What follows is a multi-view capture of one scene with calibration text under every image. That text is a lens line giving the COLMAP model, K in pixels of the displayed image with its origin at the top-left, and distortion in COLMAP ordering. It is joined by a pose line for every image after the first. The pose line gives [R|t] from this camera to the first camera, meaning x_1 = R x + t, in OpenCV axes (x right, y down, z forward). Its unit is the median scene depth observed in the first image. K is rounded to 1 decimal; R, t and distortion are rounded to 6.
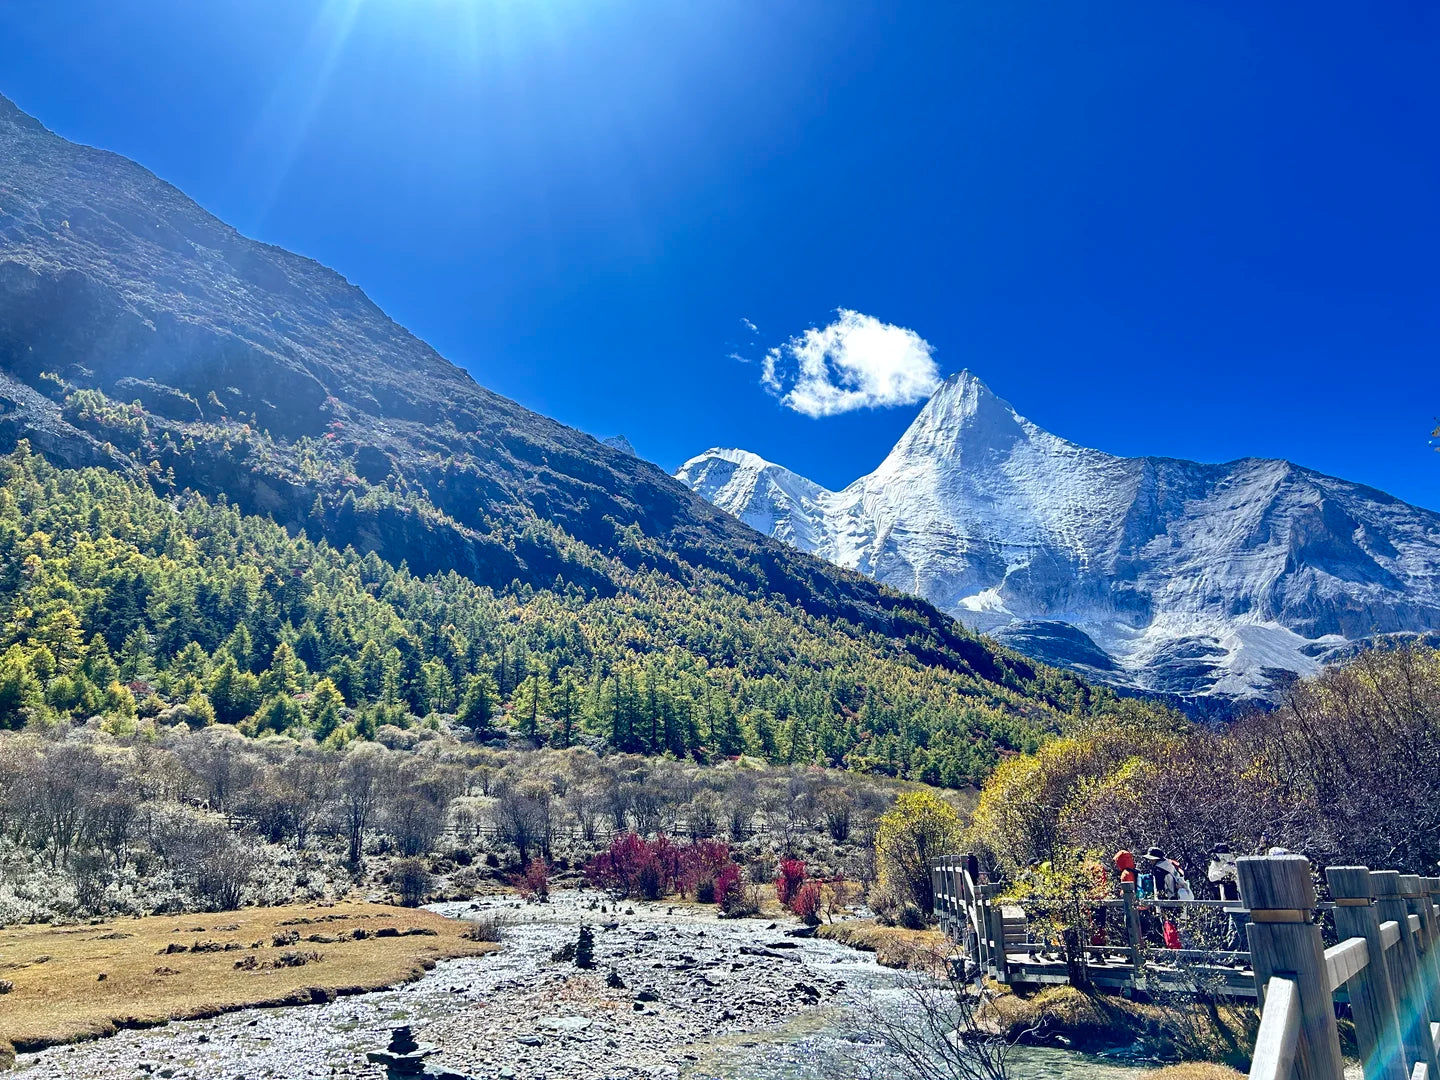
lens RADIAL K [[1137.7, 0, 670.1], [0, 1137.7, 541.6], [0, 0, 1]] dist [0.007268, 0.002128]
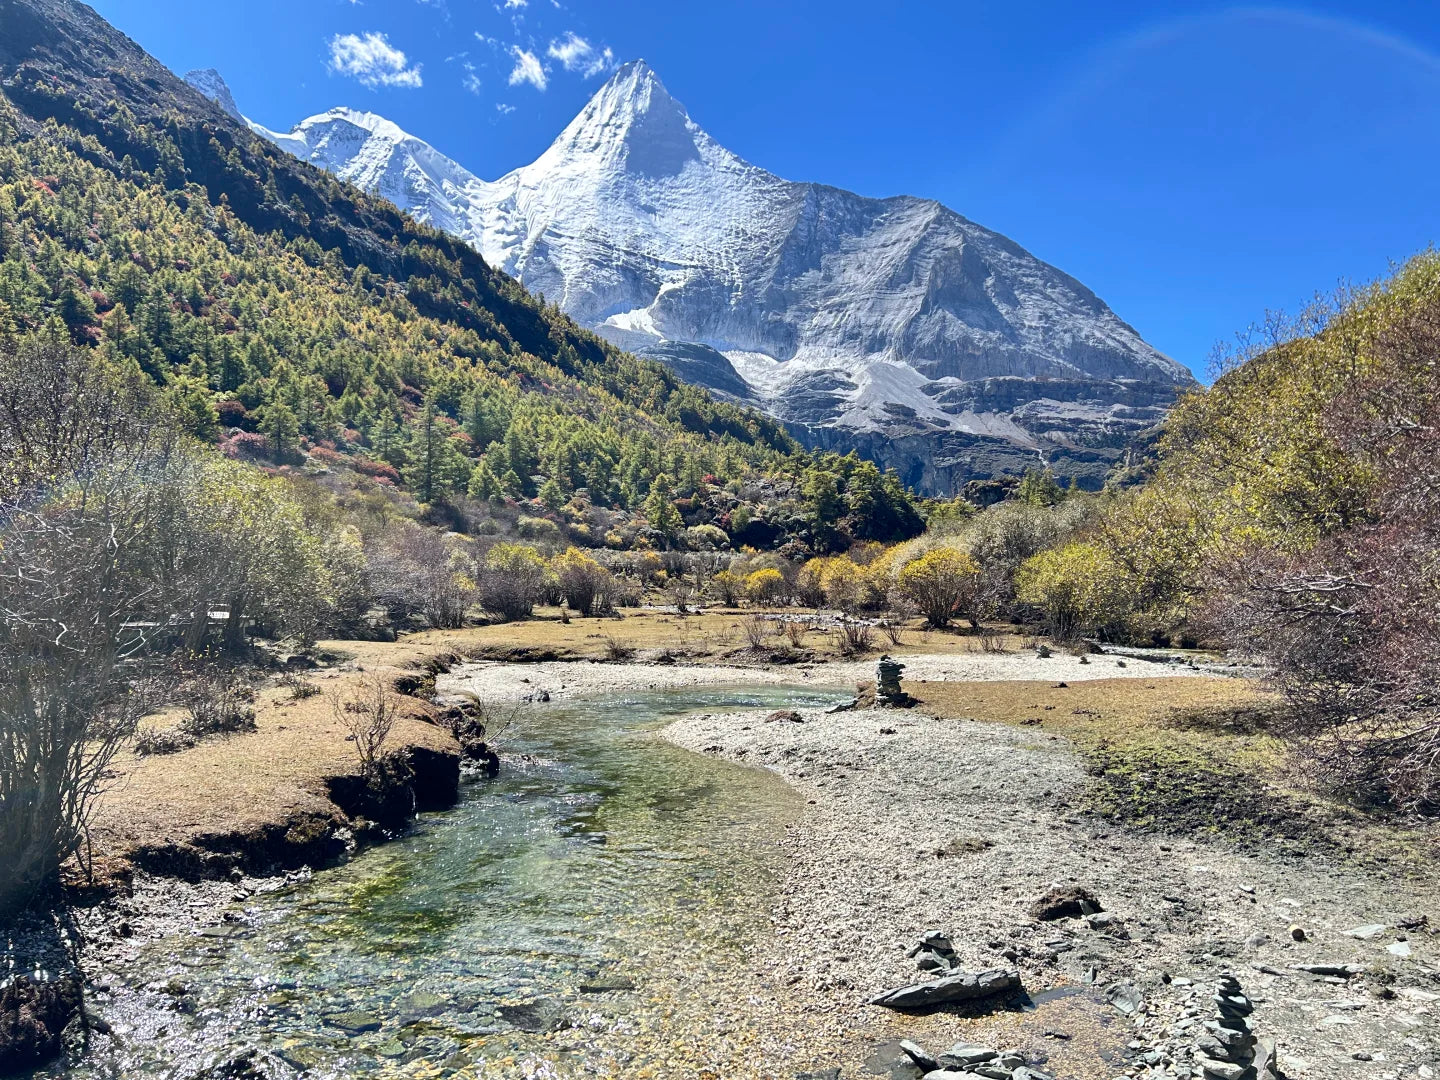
lens RADIAL K [[1133.6, 0, 737.1], [0, 1133.6, 542.8], [0, 0, 1]] dist [0.225391, -0.567633]
pose [[0.940427, 0.021826, 0.339295, 0.037945], [-0.101487, 0.970462, 0.218867, 0.015661], [-0.324496, -0.240263, 0.914864, 0.059557]]
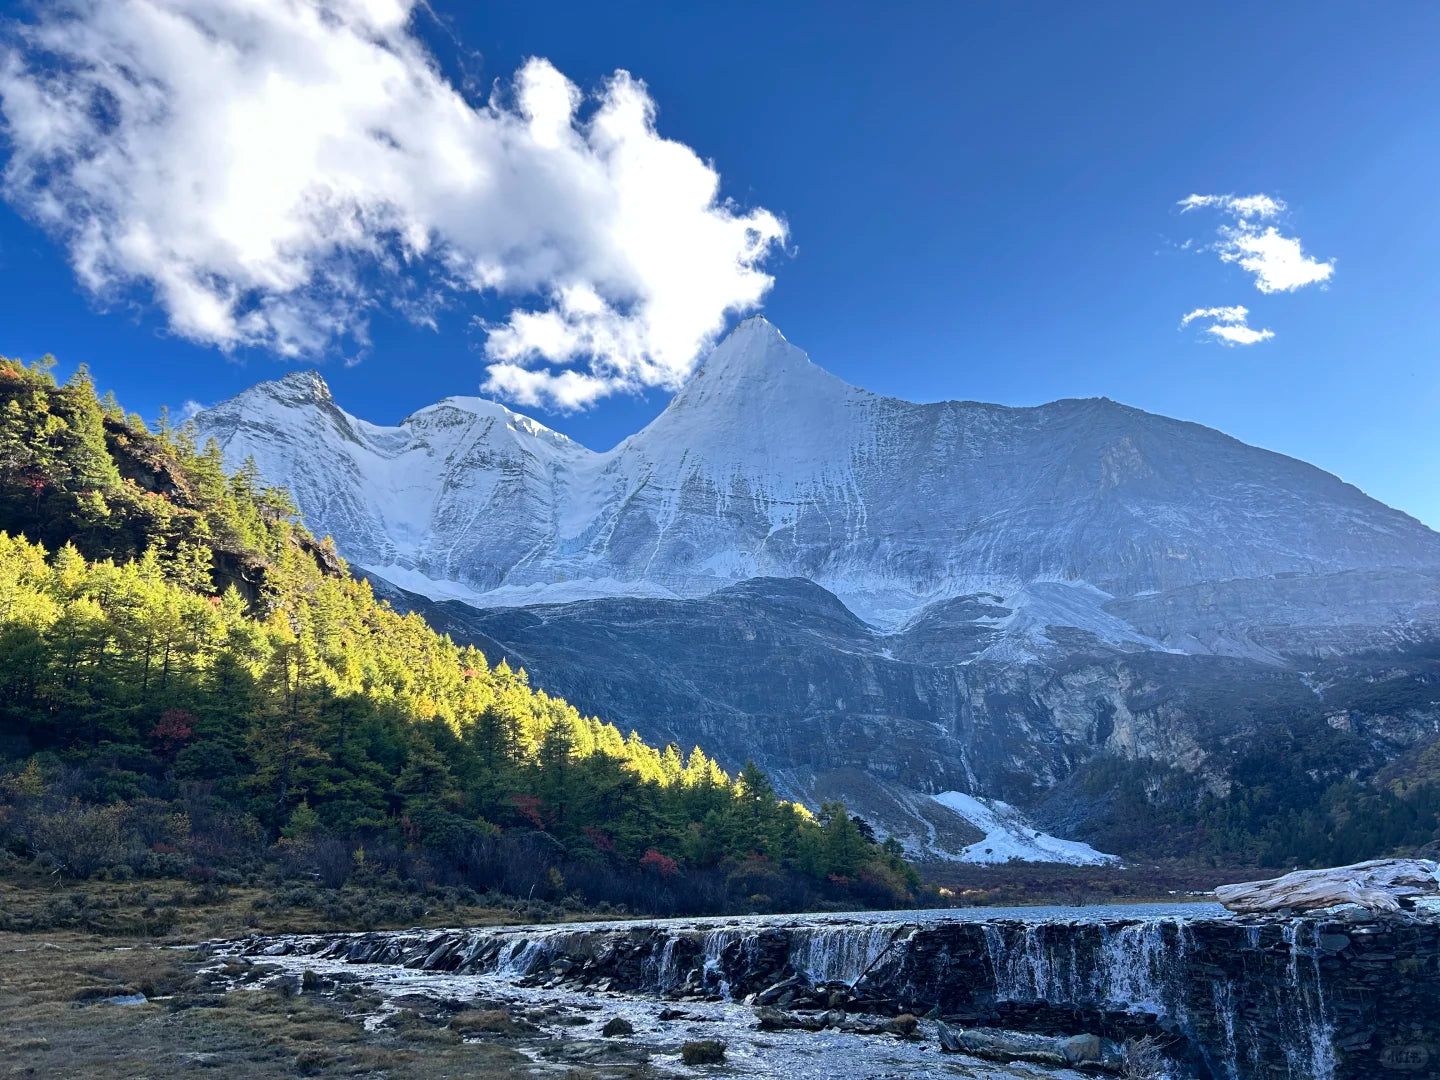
lens RADIAL K [[1137.7, 0, 670.1], [0, 1137.7, 541.6], [0, 0, 1]] dist [0.007268, 0.002128]
pose [[0.994549, 0.009184, 0.103868, 0.148745], [-0.006984, 0.999744, -0.021529, 0.051716], [-0.104039, 0.020686, 0.994358, 0.226920]]
